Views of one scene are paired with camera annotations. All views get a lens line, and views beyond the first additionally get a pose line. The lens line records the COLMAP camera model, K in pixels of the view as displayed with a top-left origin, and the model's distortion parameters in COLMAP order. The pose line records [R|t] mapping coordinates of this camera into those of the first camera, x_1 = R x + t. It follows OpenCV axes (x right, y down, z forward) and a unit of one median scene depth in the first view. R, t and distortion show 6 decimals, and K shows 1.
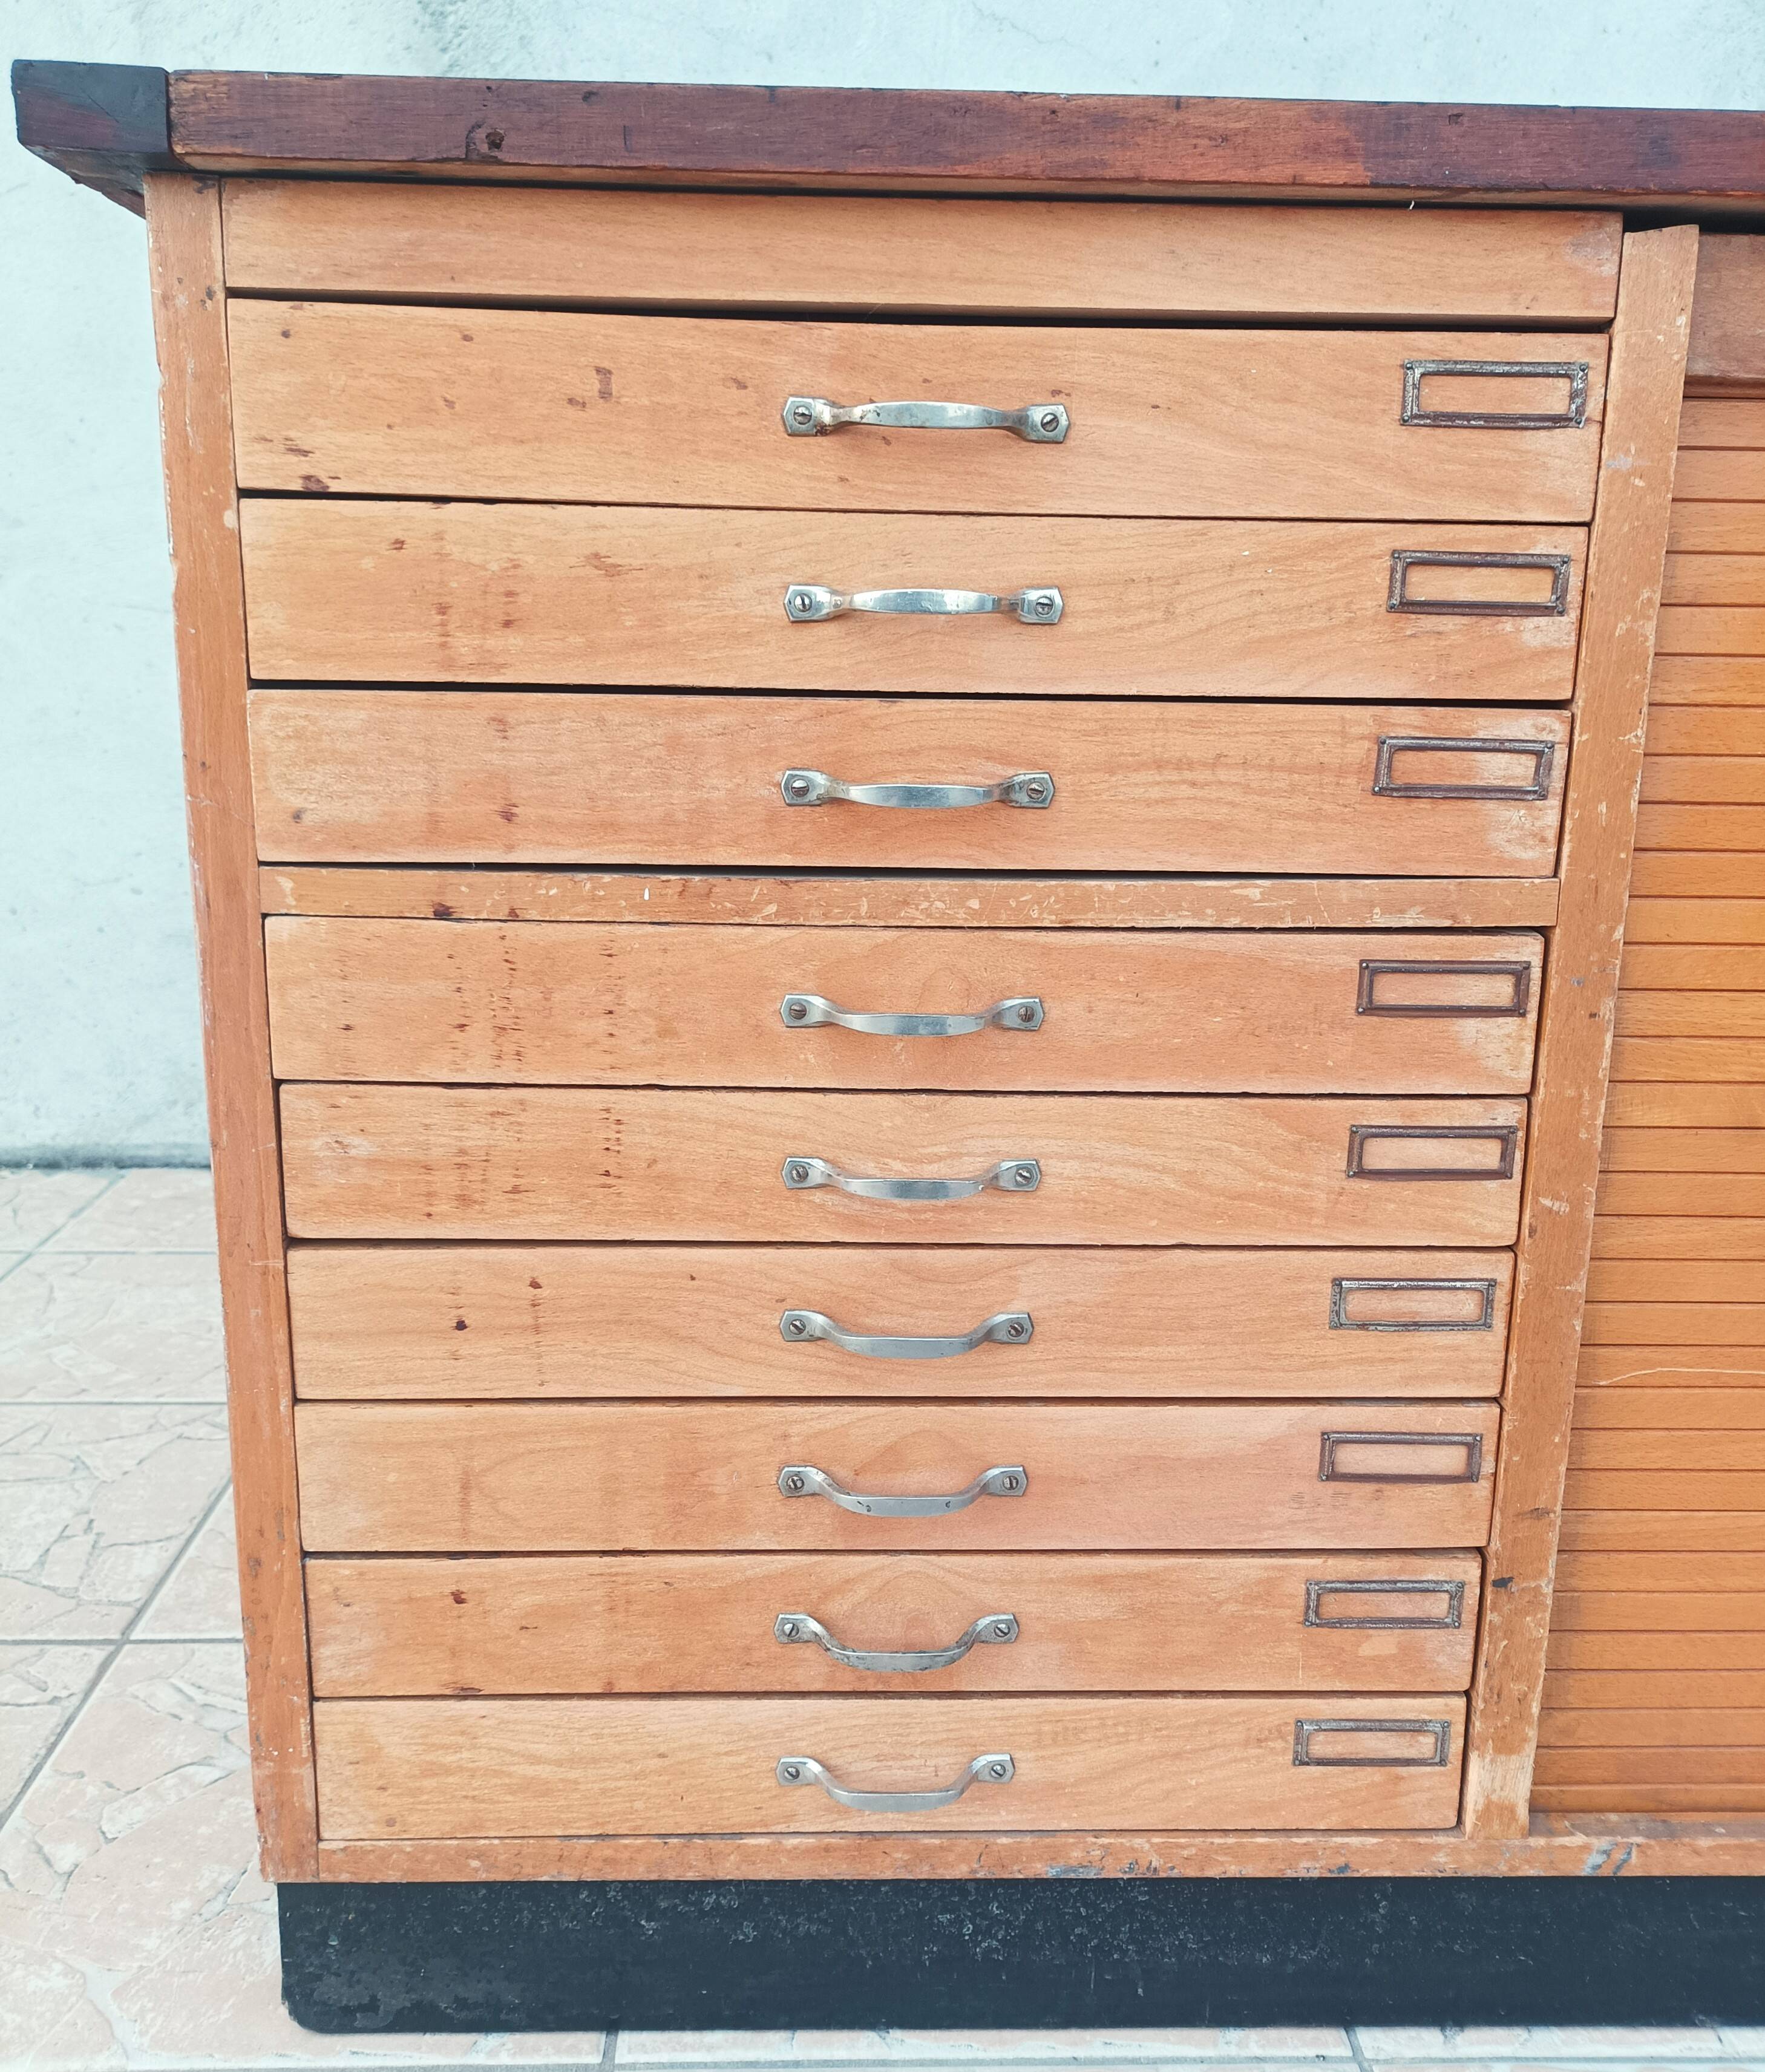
lens RADIAL K [[1779.7, 0, 881.2], [0, 1779.7, 1012.0], [0, 0, 1]] dist [0.024025, -0.014429]
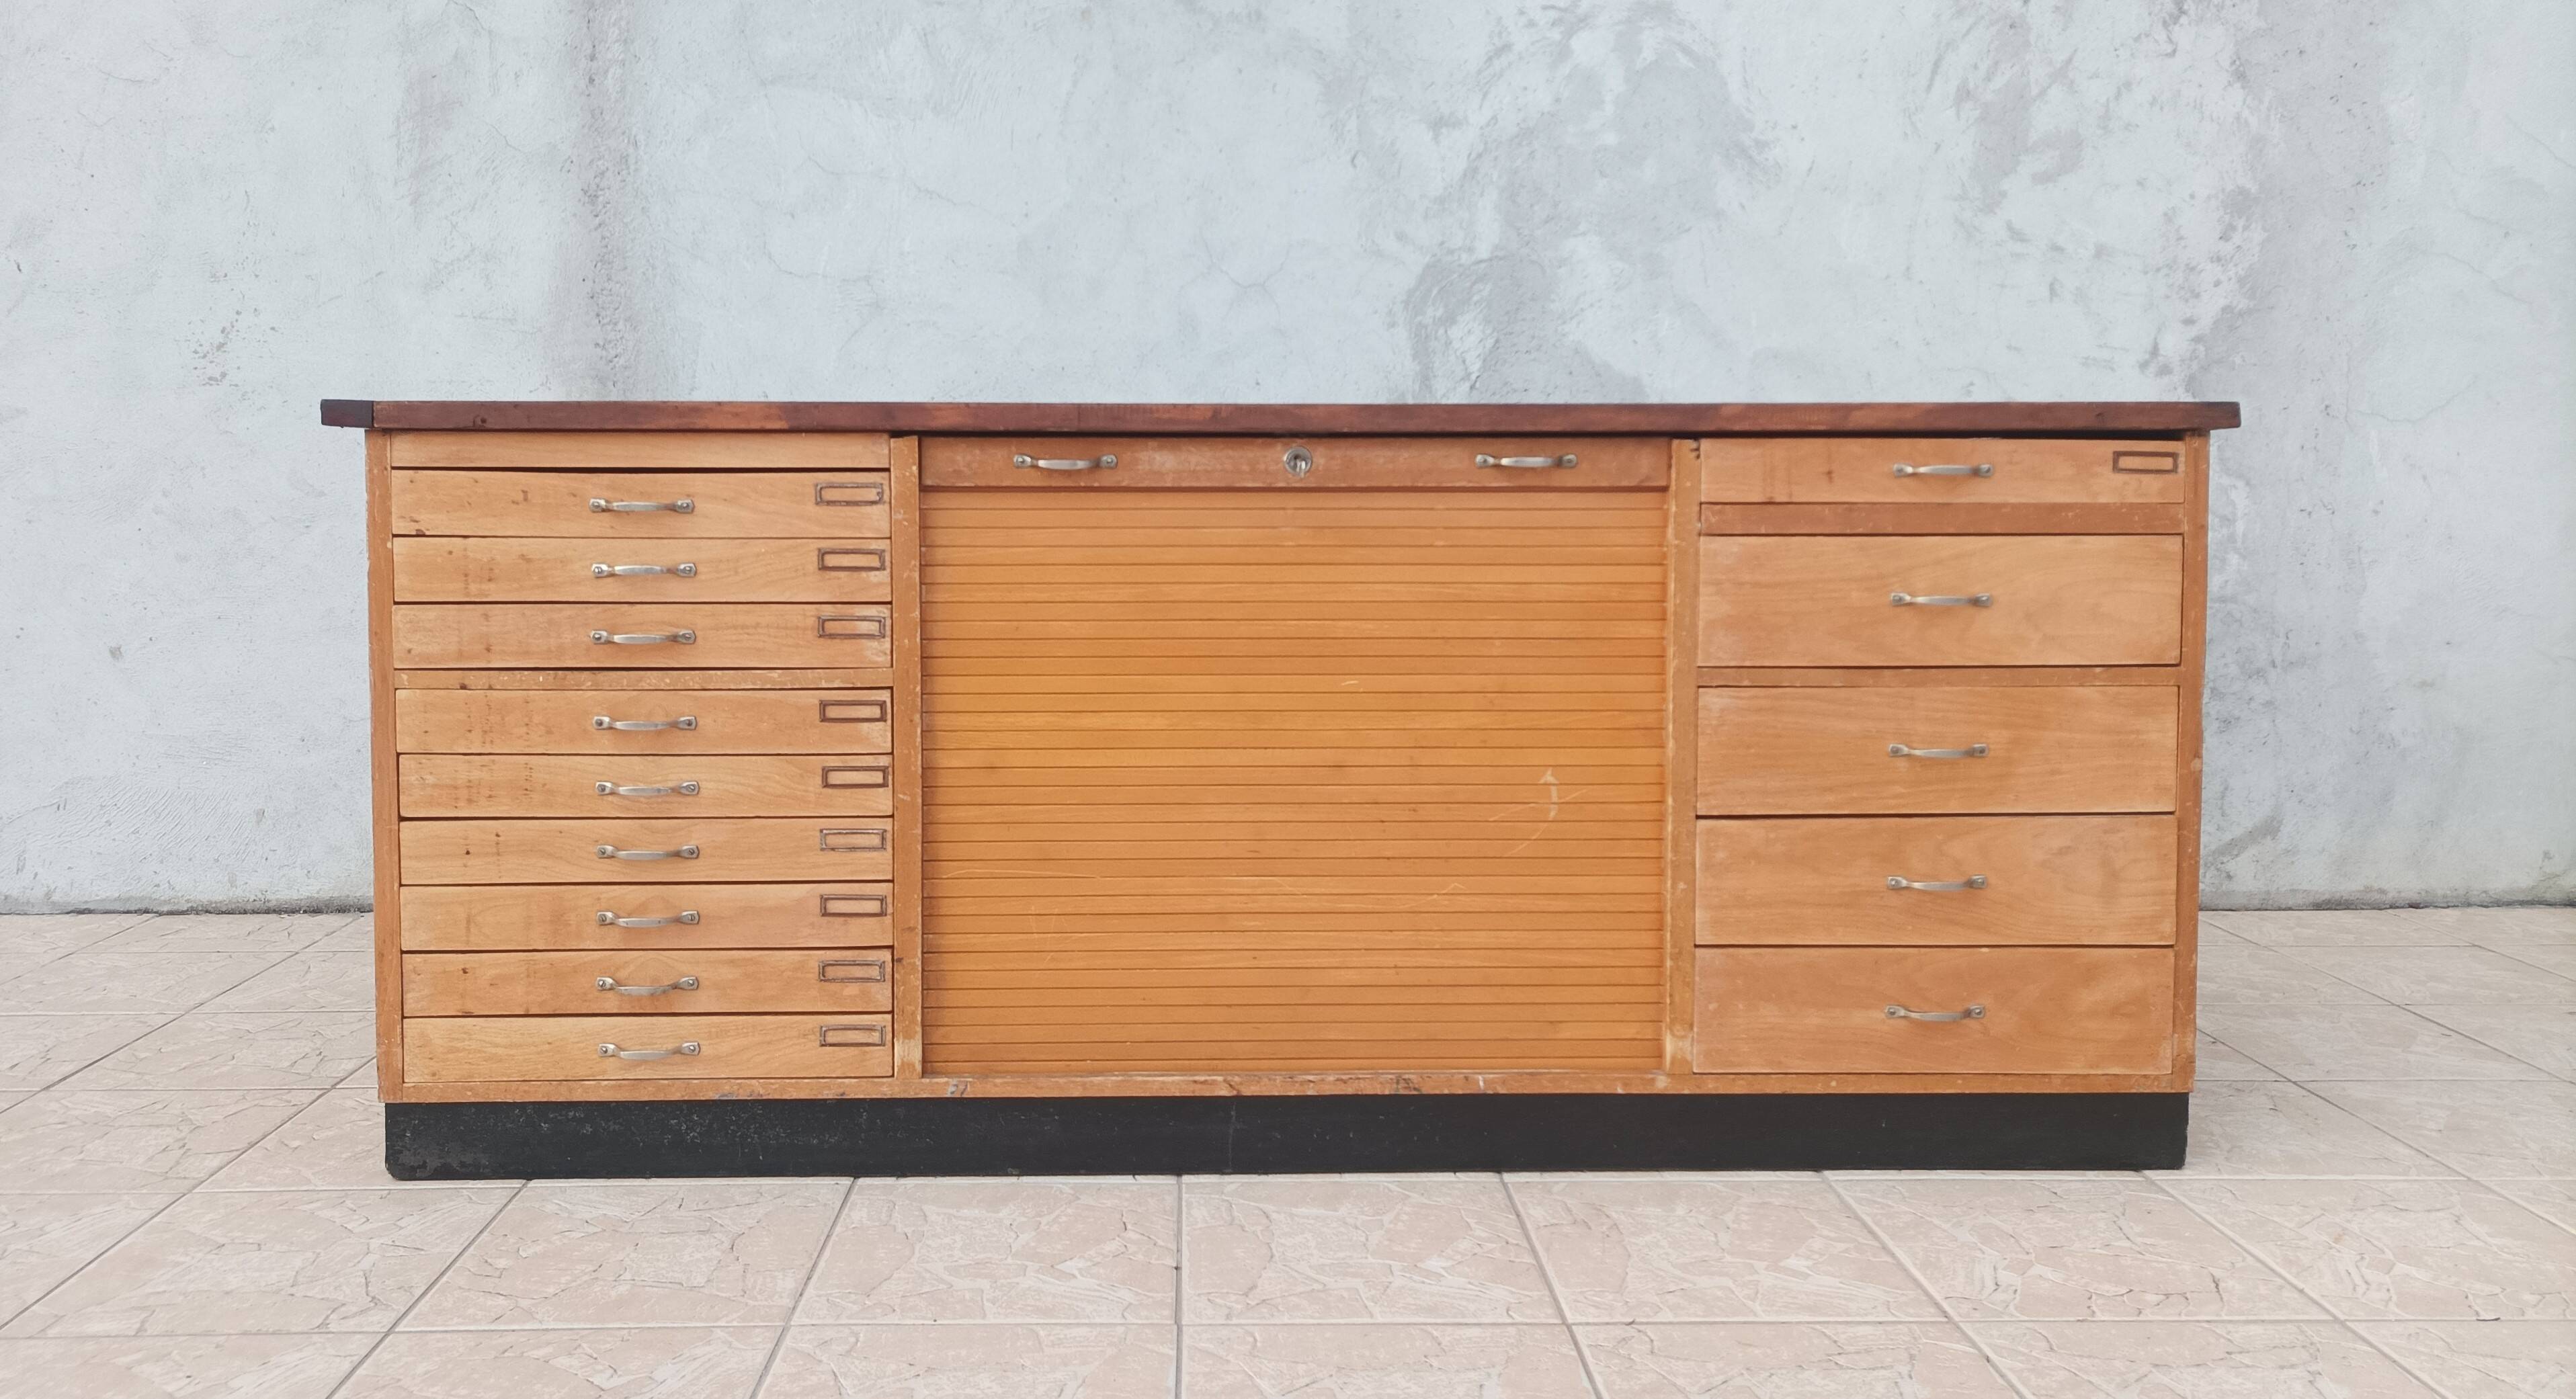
lens RADIAL K [[1948.6, 0, 1225.6], [0, 1948.6, 581.3], [0, 0, 1]] dist [0.043953, -0.031574]
pose [[0.999789, -0.015605, -0.013351, 0.887890], [0.013112, 0.985384, -0.169844, 0.286390], [0.015806, 0.169633, 0.985381, -1.797451]]
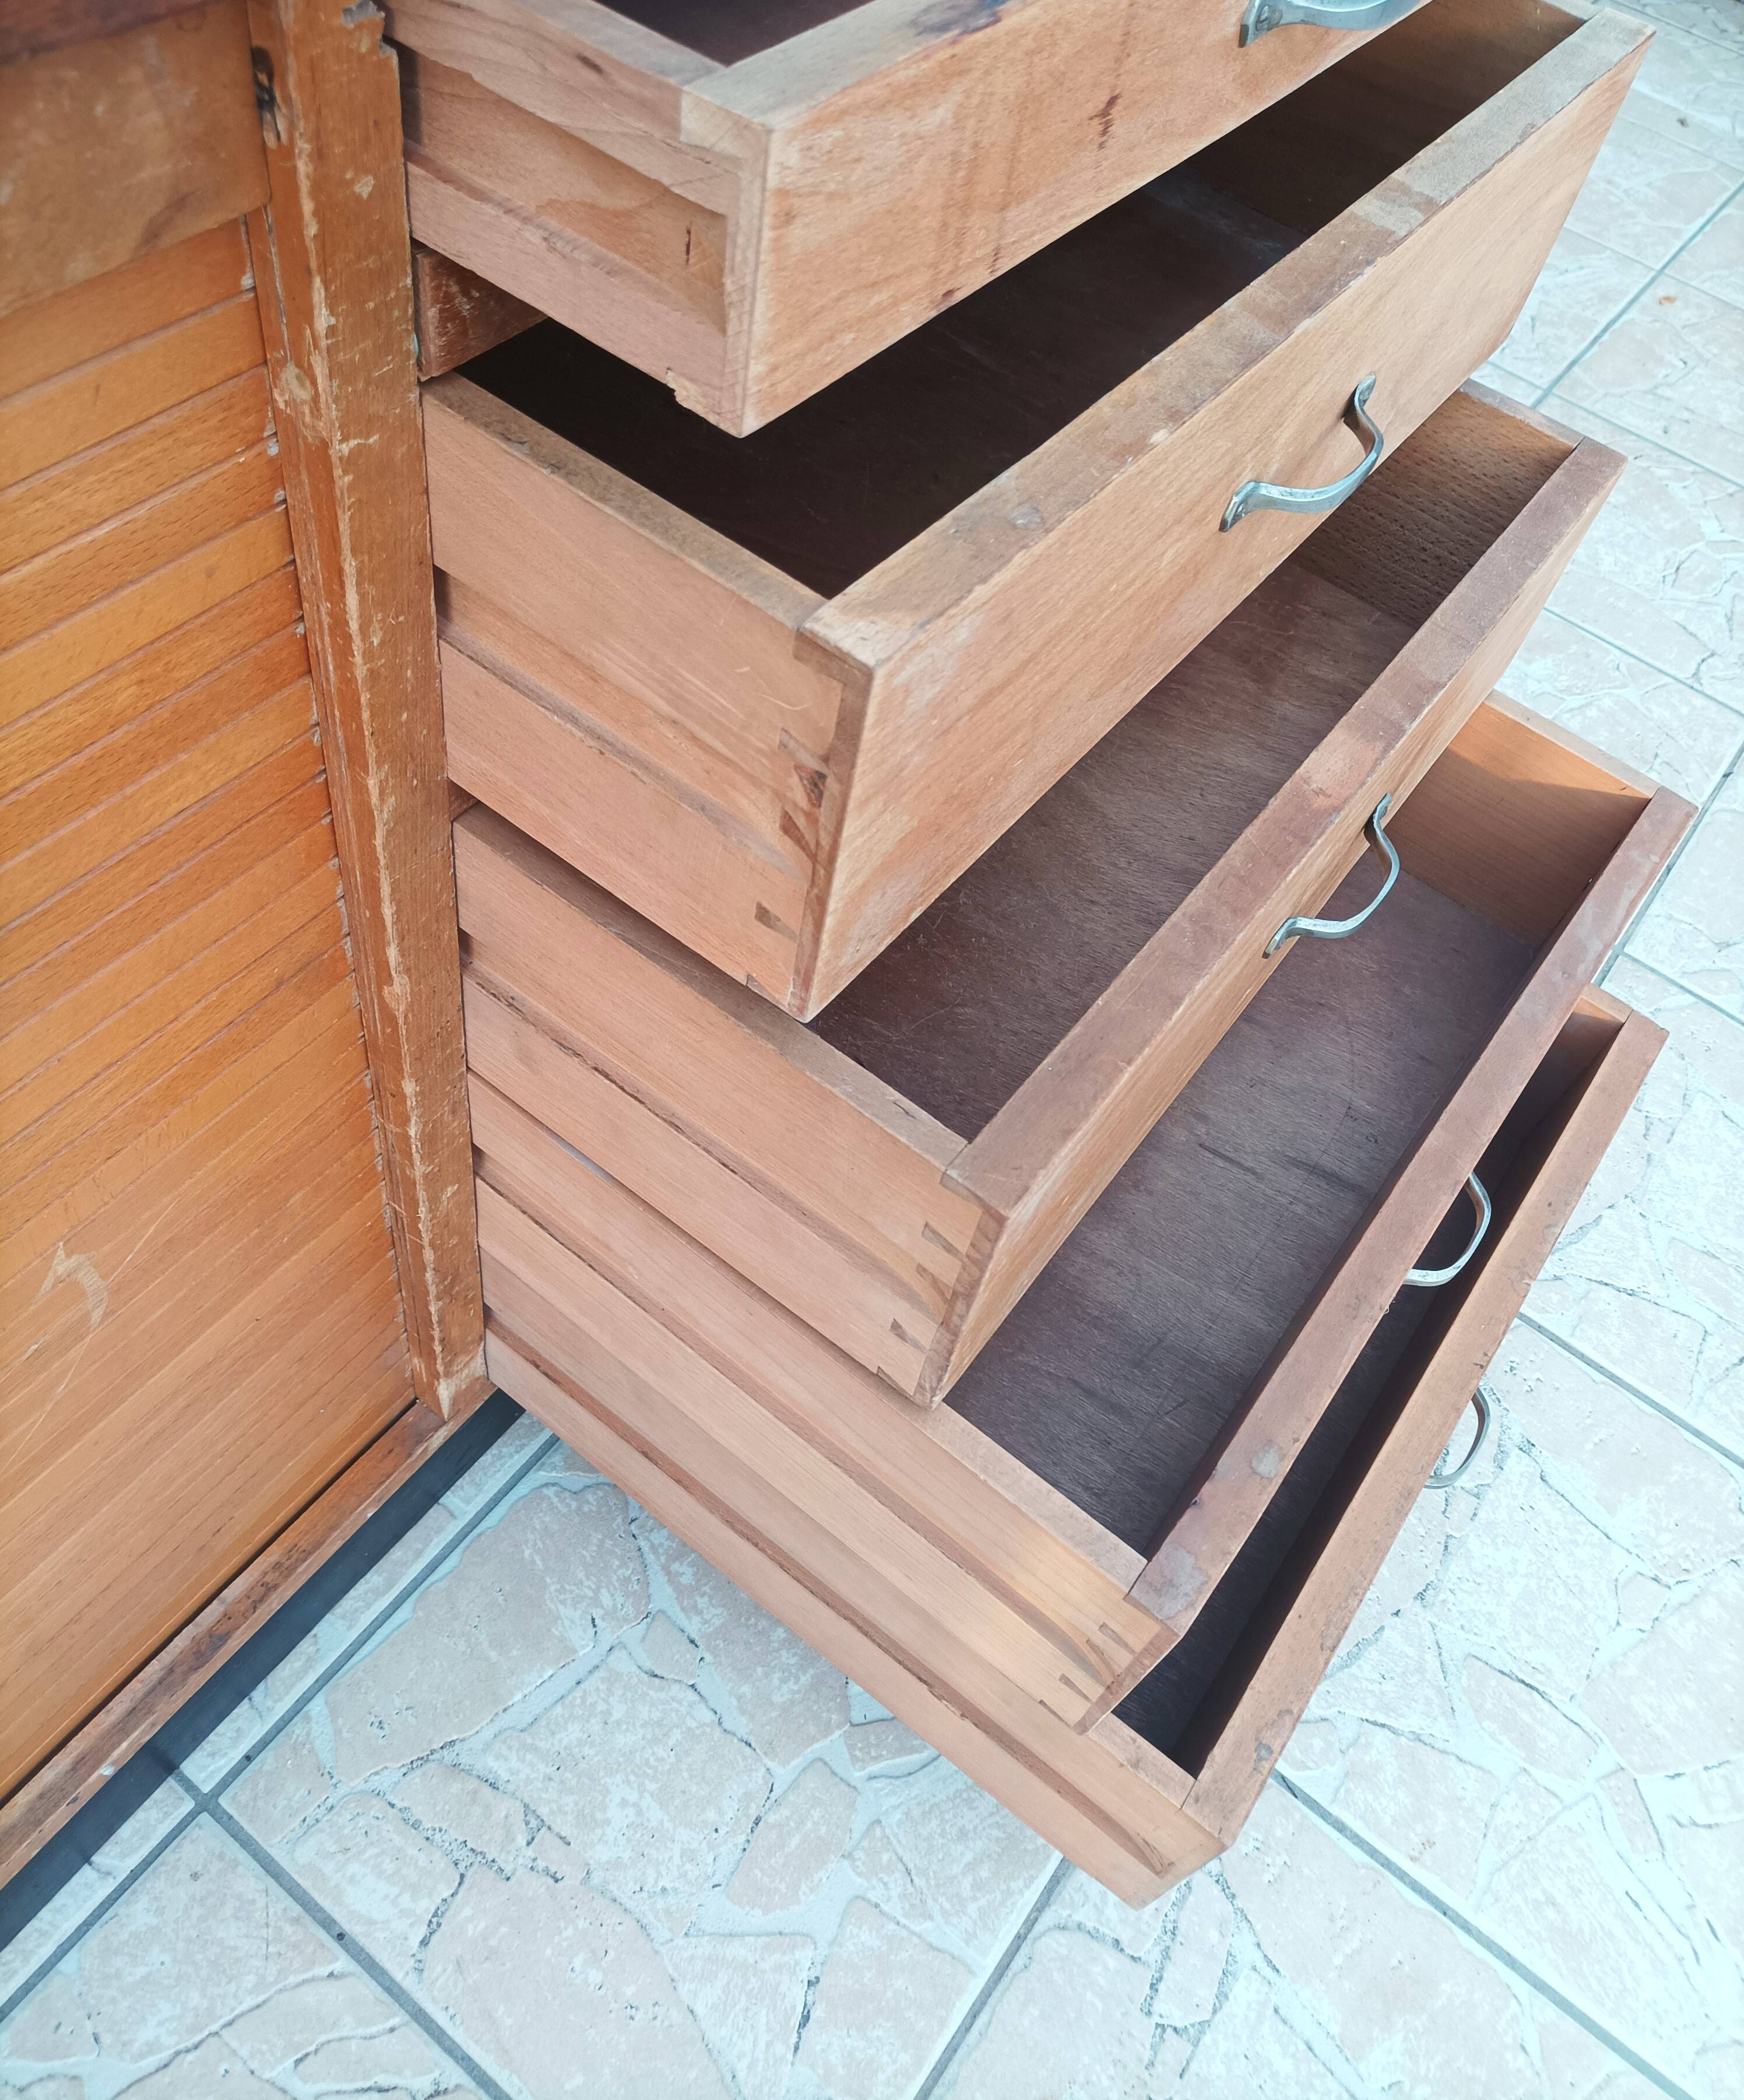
lens RADIAL K [[1737.3, 0, 860.3], [0, 1737.3, 926.5], [0, 0, 1]] dist [0.023709, -0.020156]
pose [[0.622771, -0.562437, 0.543895, 1.206380], [0.045685, 0.720112, 0.692352, -0.513830], [-0.781069, -0.406329, 0.474160, 0.514026]]
